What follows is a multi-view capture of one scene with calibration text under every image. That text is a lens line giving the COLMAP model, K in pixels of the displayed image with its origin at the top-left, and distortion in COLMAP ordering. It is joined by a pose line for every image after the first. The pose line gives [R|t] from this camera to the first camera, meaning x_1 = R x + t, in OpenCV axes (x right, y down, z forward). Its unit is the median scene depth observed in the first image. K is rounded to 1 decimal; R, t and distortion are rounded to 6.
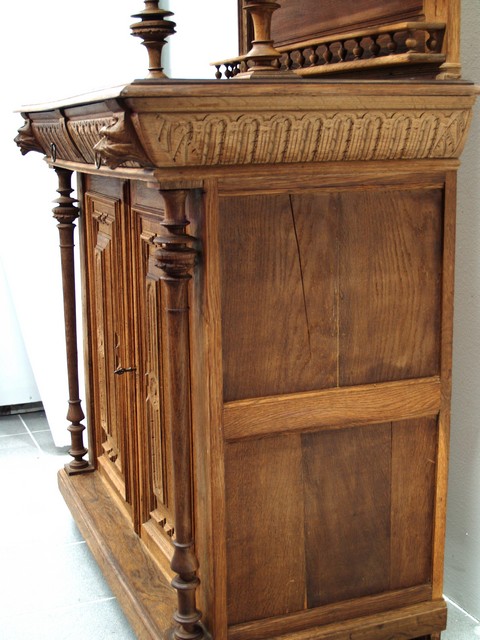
lens RADIAL K [[829.6, 0, 241.3], [0, 829.6, 319.7], [0, 0, 1]] dist [-0.095694, 0.000000]
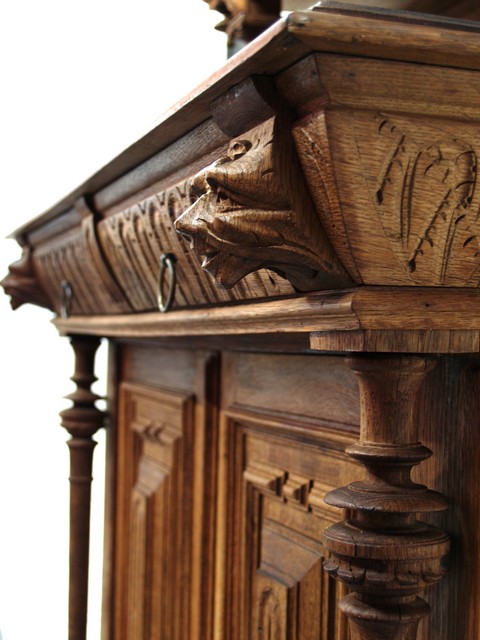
lens RADIAL K [[1071.4, 0, 239.0], [0, 1071.4, 318.6], [0, 0, 1]] dist [-0.197625, 0.000000]
pose [[0.997265, 0.029707, -0.067674, -0.089398], [-0.044586, 0.972097, -0.230302, -0.050884], [0.058944, 0.232690, 0.970763, 0.426566]]
